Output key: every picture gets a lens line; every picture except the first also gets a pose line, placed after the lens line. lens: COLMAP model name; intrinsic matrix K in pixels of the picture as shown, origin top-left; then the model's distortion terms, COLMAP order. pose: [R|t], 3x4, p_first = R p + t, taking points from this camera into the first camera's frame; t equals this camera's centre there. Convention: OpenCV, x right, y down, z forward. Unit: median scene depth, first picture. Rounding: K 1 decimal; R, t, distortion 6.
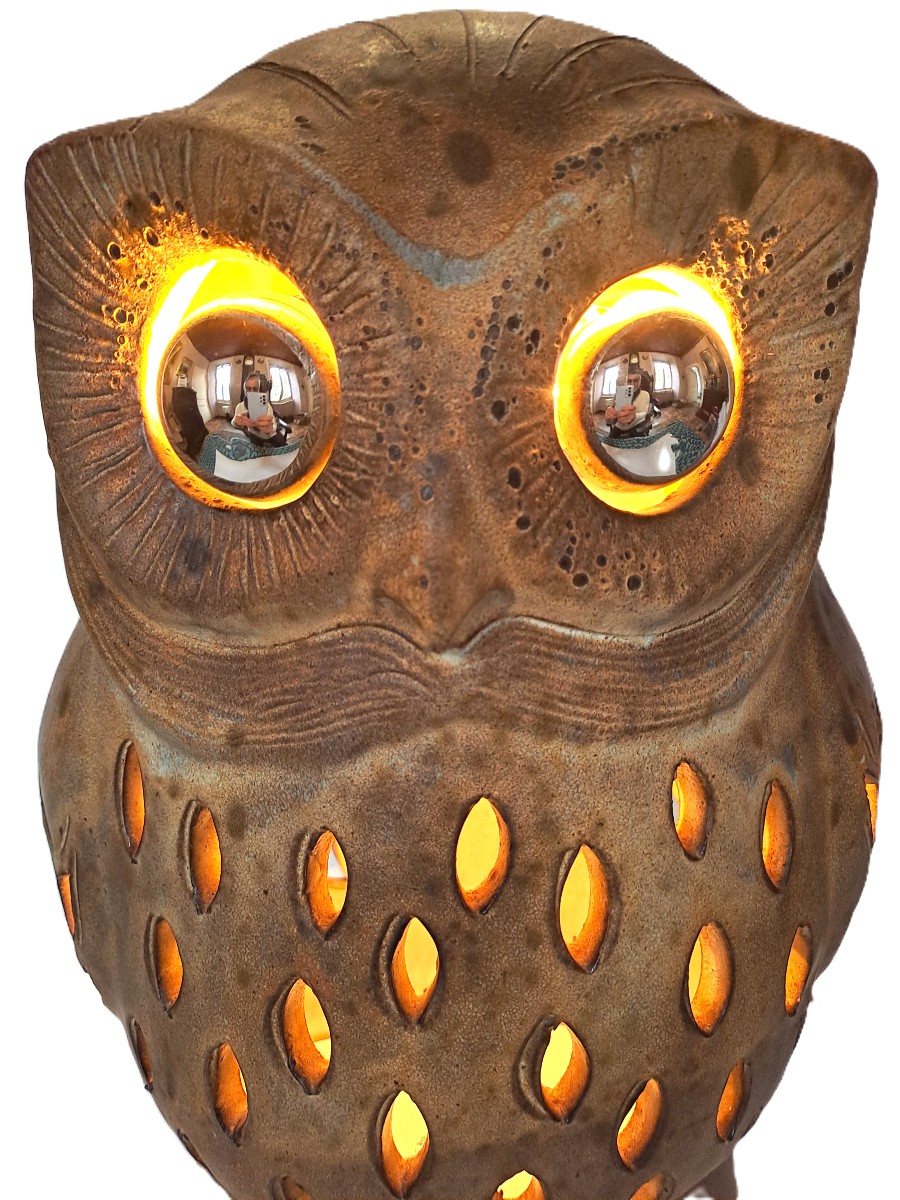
lens RADIAL K [[942.6, 0, 450.0], [0, 942.6, 600.0], [0, 0, 1]] dist [0.118063, -0.247833]
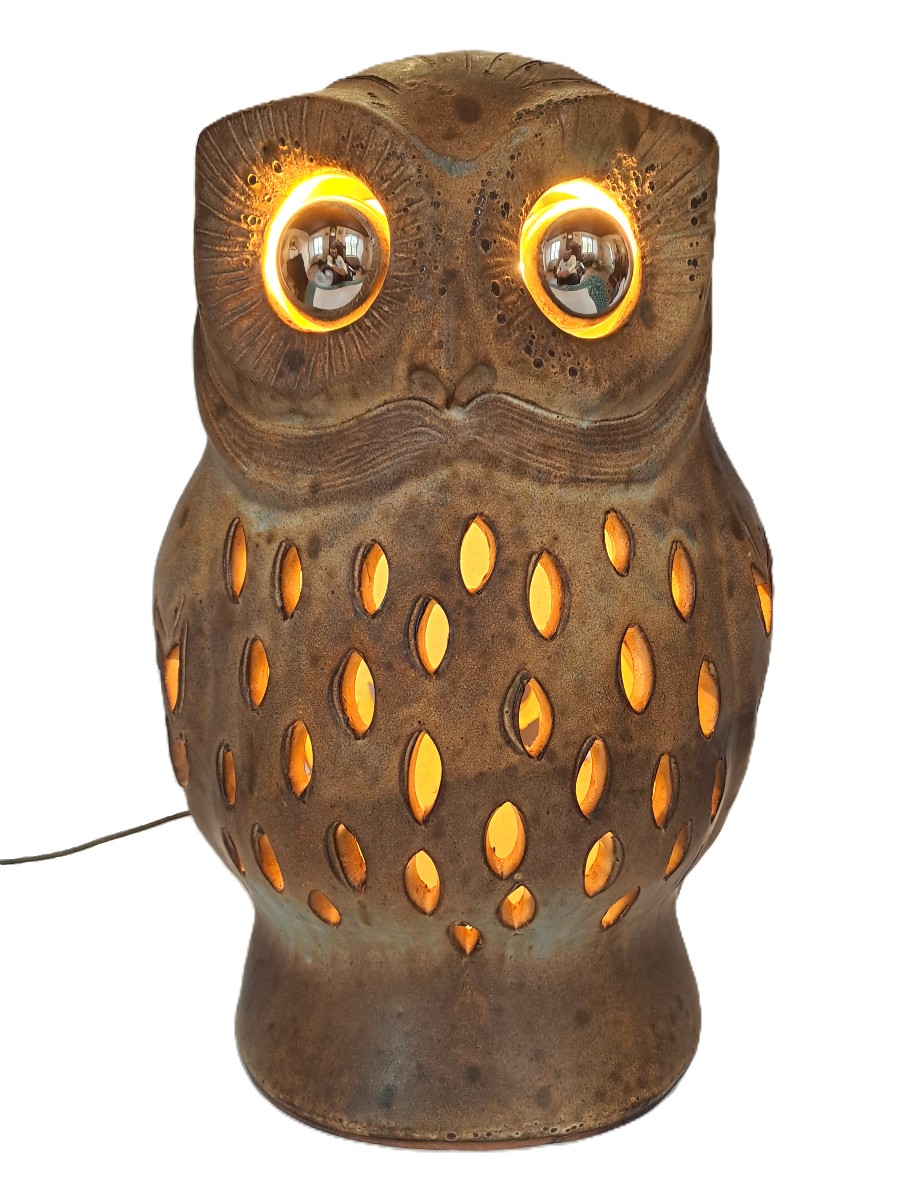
lens RADIAL K [[956.0, 0, 449.3], [0, 956.0, 601.9], [0, 0, 1]] dist [0.146341, -0.310079]
pose [[0.999988, -0.000311, -0.004925, -0.003853], [-0.000552, 0.984726, -0.174108, 0.615245], [0.004904, 0.174109, 0.984714, -0.498368]]
